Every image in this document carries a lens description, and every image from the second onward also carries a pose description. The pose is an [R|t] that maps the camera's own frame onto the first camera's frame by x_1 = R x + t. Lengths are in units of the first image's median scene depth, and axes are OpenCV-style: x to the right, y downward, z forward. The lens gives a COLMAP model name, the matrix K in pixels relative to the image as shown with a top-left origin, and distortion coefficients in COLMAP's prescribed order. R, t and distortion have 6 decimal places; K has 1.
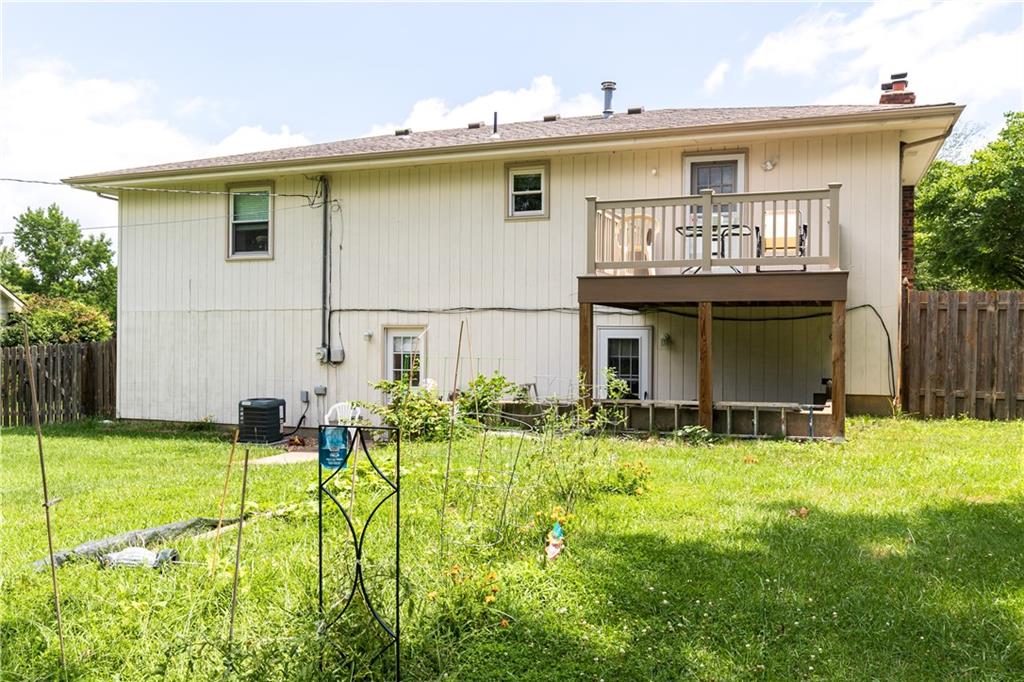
lens RADIAL K [[840.7, 0, 515.2], [0, 840.7, 345.2], [0, 0, 1]] dist [0.004844, 0.005626]
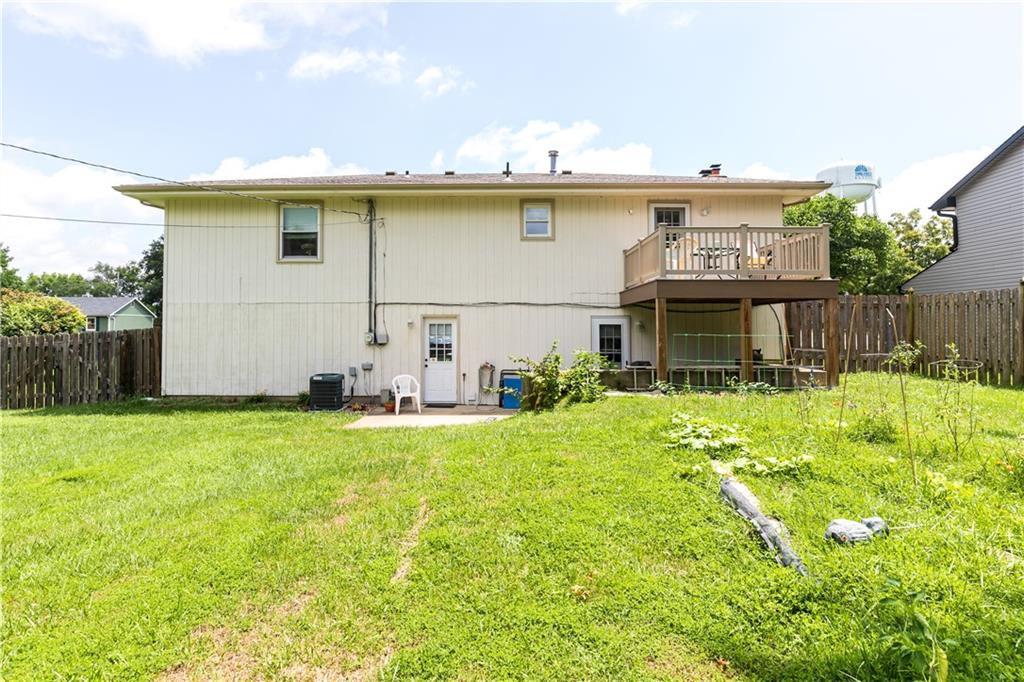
lens RADIAL K [[562.1, 0, 488.3], [0, 562.1, 314.5], [0, 0, 1]] dist [0.002850, -0.000370]
pose [[0.942531, 0.005827, 0.334069, -0.345797], [0.006805, 0.999306, -0.036629, 0.007939], [-0.334050, 0.036798, 0.941837, 0.134911]]
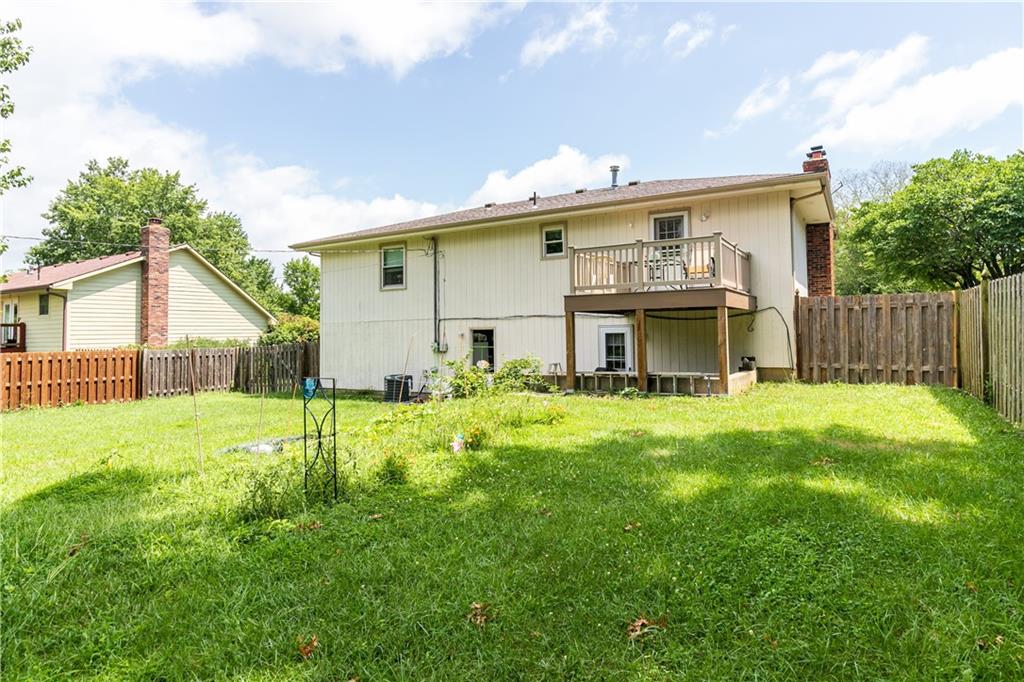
lens RADIAL K [[590.5, 0, 511.9], [0, 590.5, 314.4], [0, 0, 1]] dist [0.003745, 0.000590]
pose [[0.983868, -0.027460, -0.176774, 0.118263], [0.019967, 0.998831, -0.044025, 0.001385], [0.177776, 0.039785, 0.983266, -0.088396]]
